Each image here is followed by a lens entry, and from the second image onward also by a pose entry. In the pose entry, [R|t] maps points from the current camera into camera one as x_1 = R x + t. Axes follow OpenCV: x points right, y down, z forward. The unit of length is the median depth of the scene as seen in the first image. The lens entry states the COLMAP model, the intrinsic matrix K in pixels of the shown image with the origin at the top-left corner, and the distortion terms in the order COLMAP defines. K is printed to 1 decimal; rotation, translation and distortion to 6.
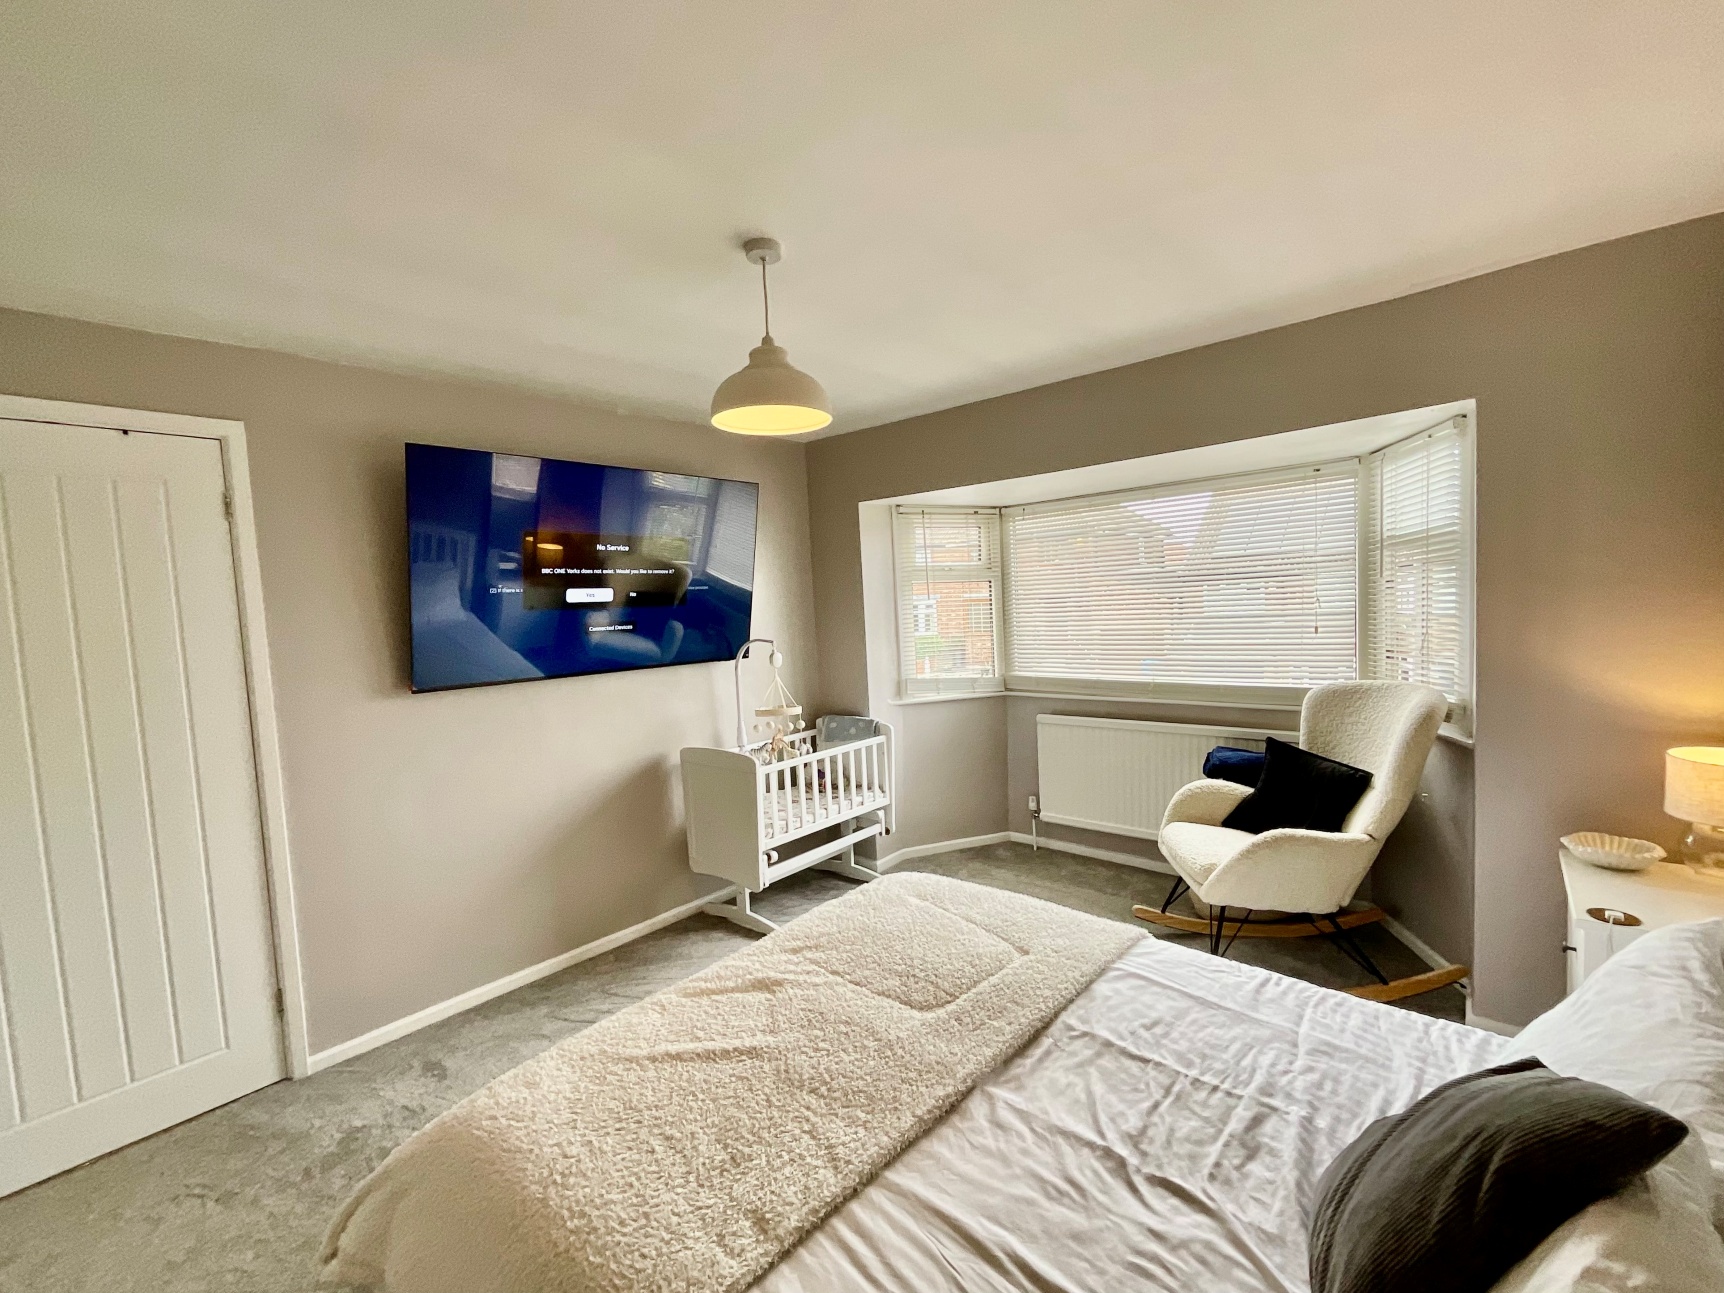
lens RADIAL K [[719.8, 0, 864.2], [0, 719.8, 647.1], [0, 0, 1]] dist [-0.000099, 0.000025]
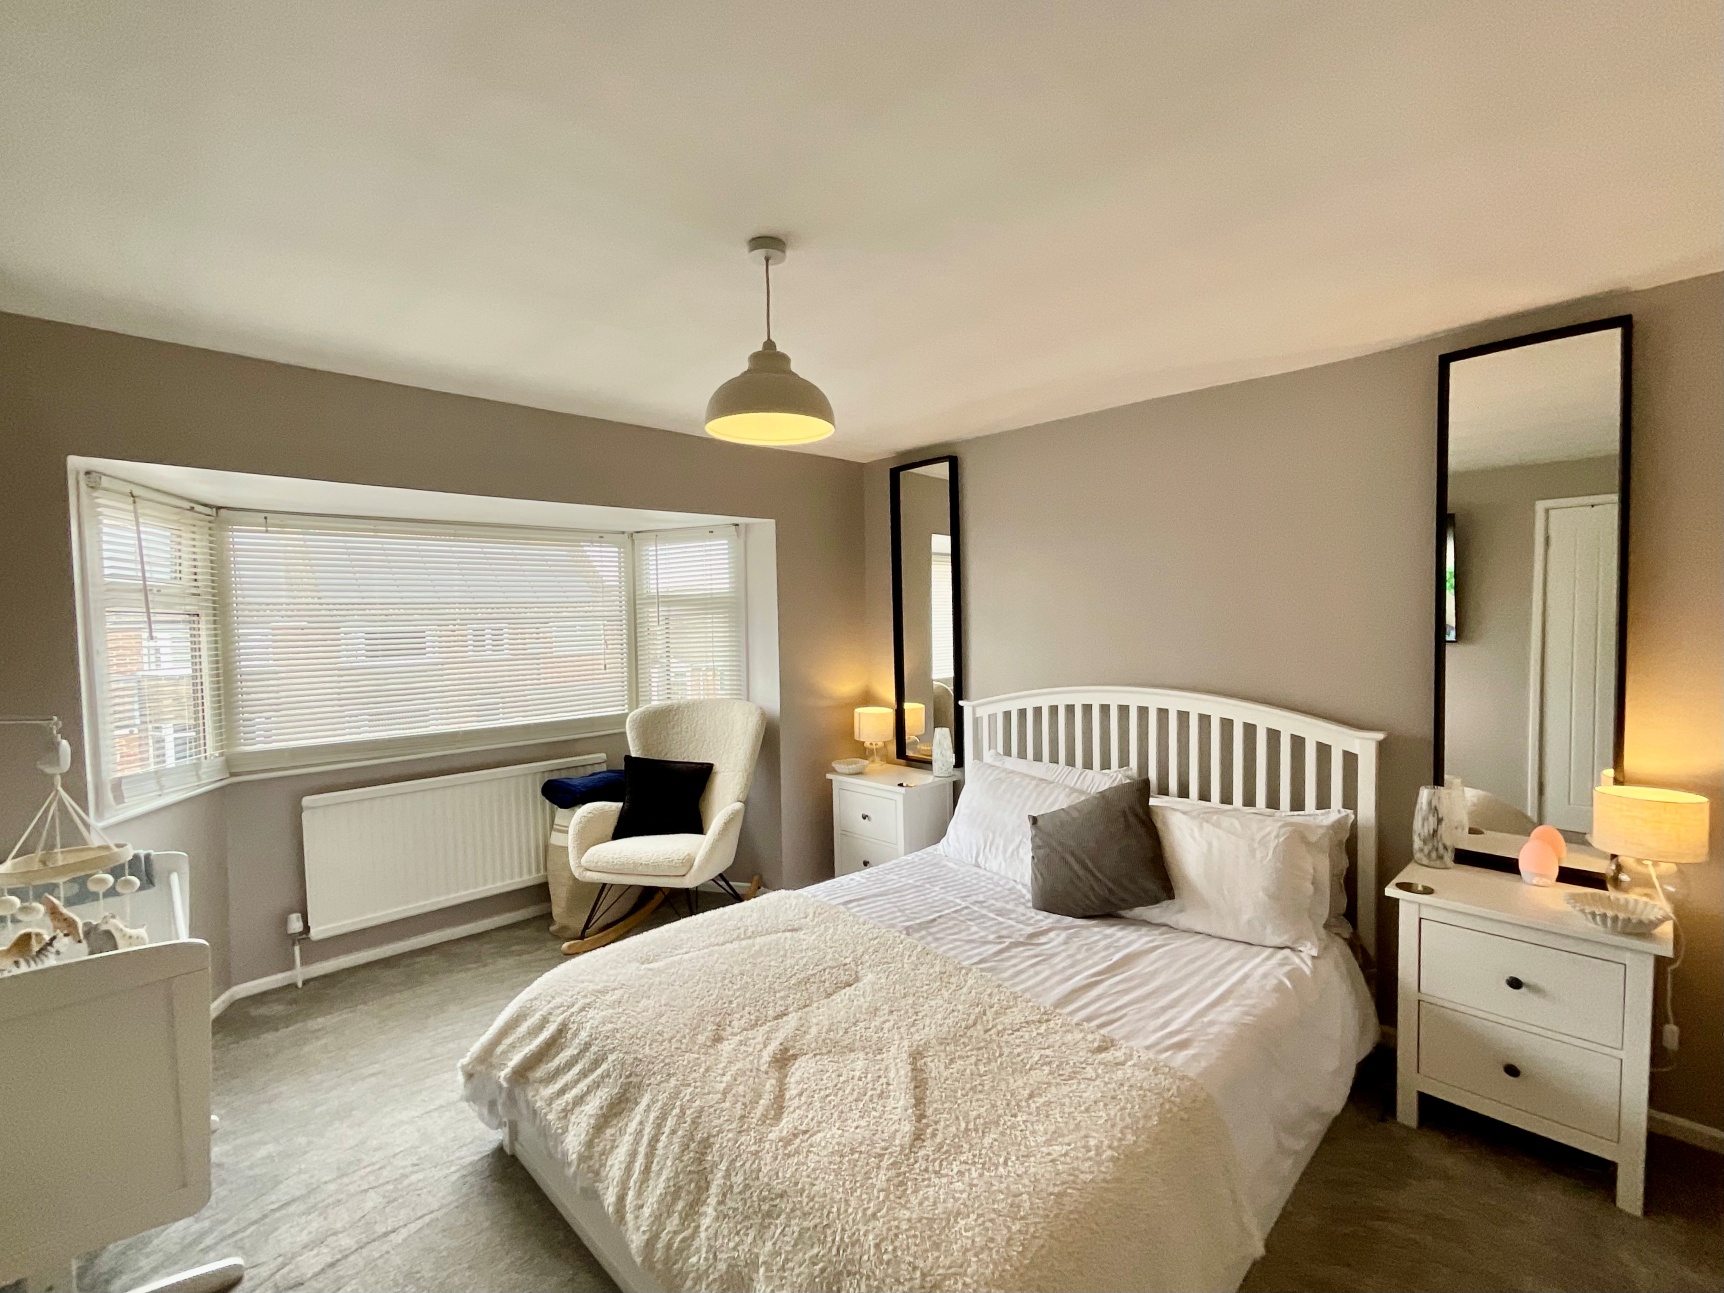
lens RADIAL K [[747.6, 0, 858.7], [0, 747.6, 648.1], [0, 0, 1]] dist [-0.000136, 0.000447]
pose [[0.108208, 0.003711, 0.994121, -0.533484], [0.077972, 0.996881, -0.012208, -0.006170], [-0.991066, 0.078835, 0.107581, 0.397132]]
